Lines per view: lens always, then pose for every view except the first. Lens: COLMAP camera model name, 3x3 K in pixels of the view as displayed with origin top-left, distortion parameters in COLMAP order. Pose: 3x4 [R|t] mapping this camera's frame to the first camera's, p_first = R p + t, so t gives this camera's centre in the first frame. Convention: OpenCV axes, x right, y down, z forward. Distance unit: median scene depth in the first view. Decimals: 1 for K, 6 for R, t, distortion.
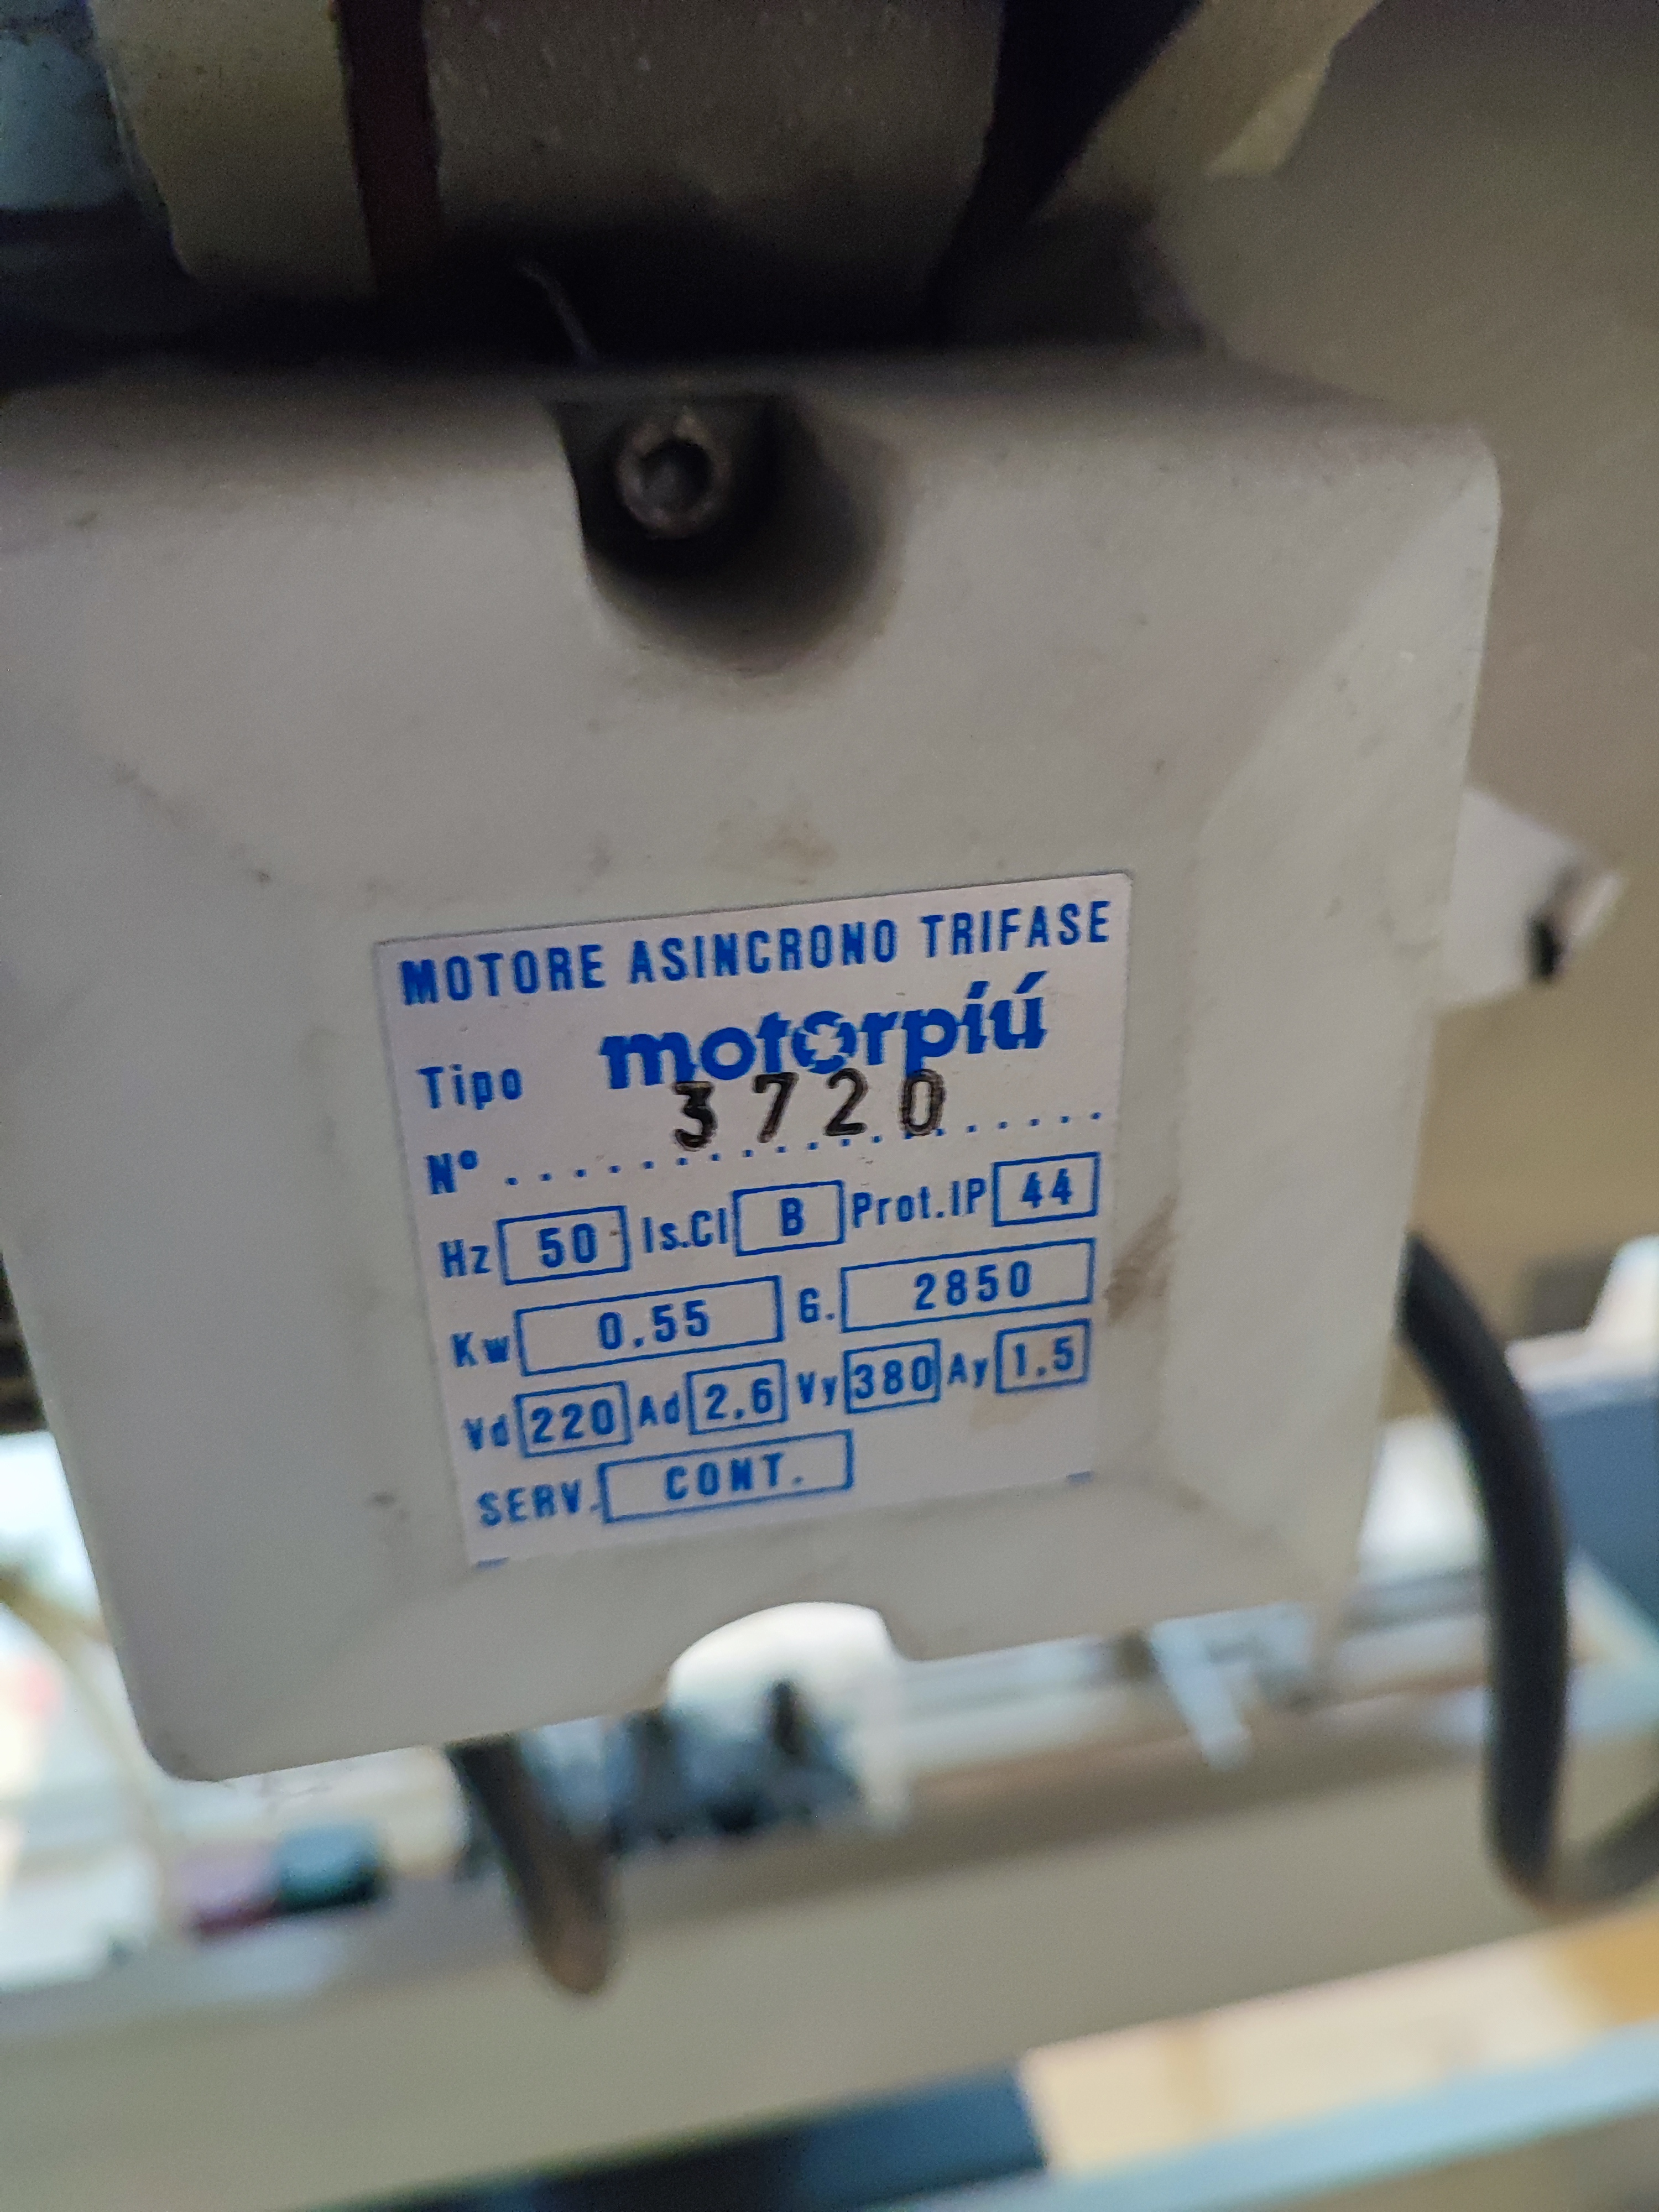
lens RADIAL K [[1603.5, 0, 819.9], [0, 1603.5, 1103.8], [0, 0, 1]] dist [0.028397, -0.040487]
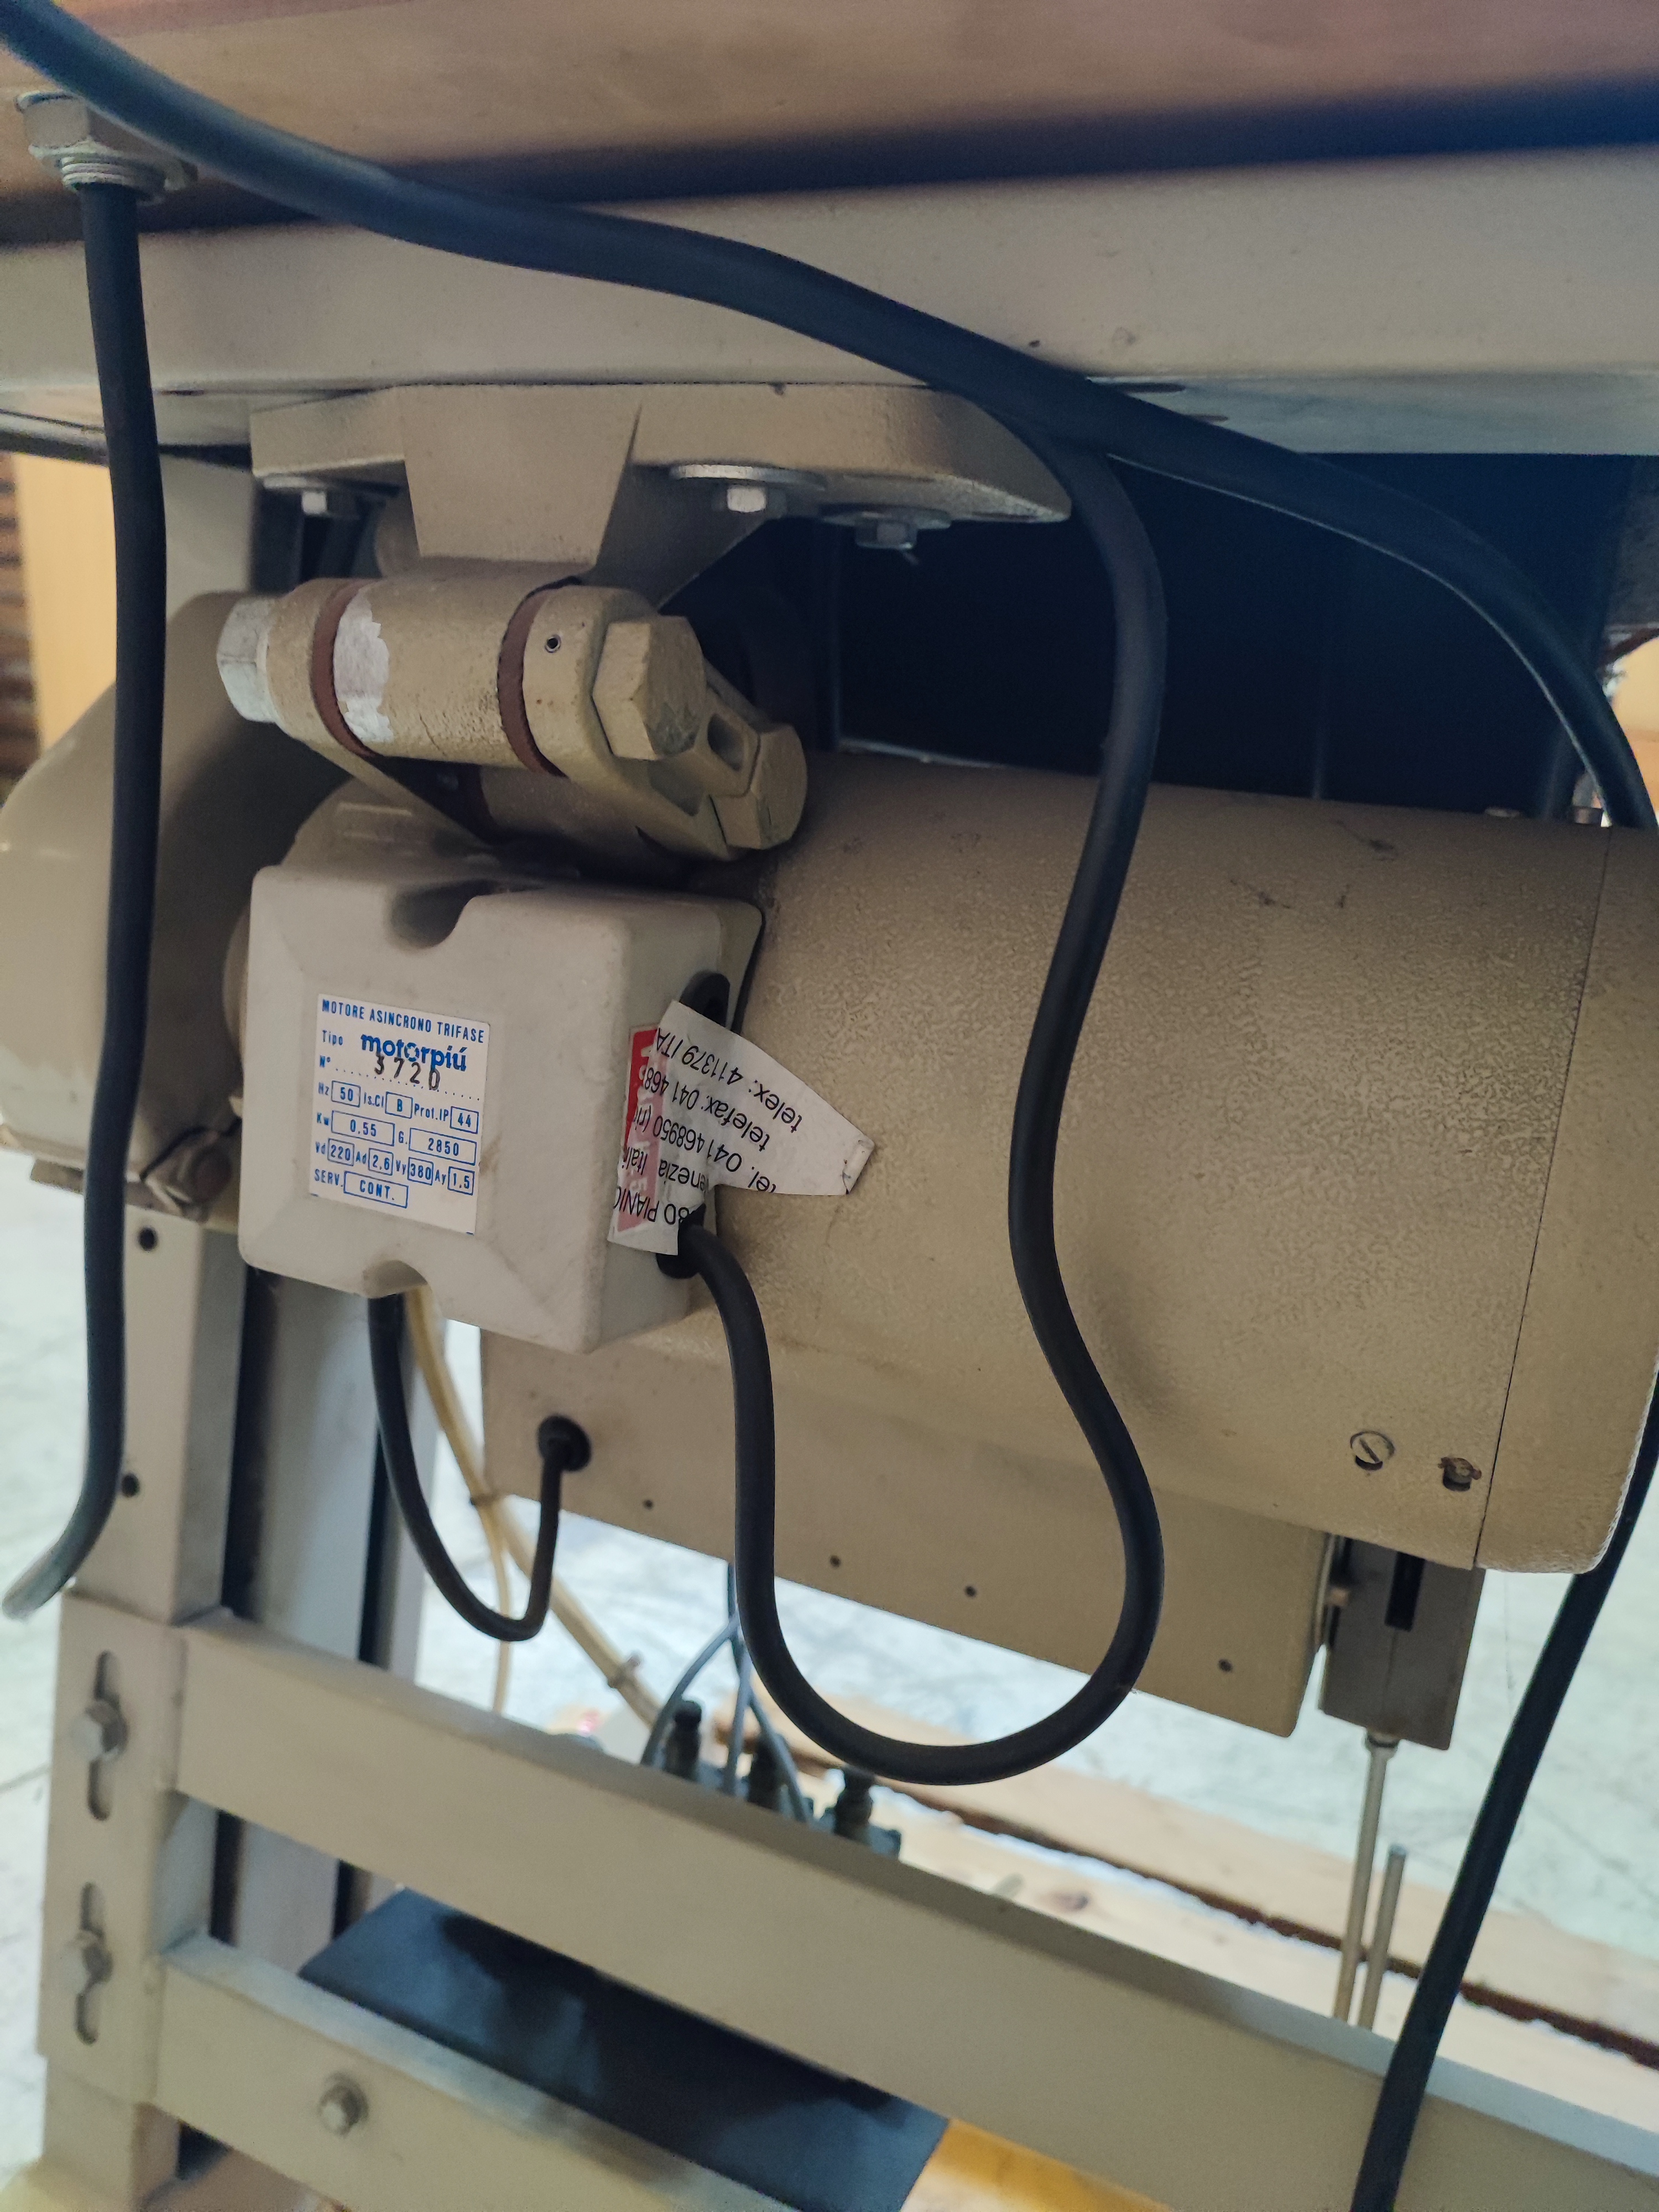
lens RADIAL K [[1603.5, 0, 819.9], [0, 1603.5, 1103.8], [0, 0, 1]] dist [0.028397, -0.040487]
pose [[0.803280, 0.230480, -0.549199, 2.542165], [-0.356528, 0.924712, -0.133402, 0.204610], [0.477104, 0.302964, 0.824975, -1.339233]]
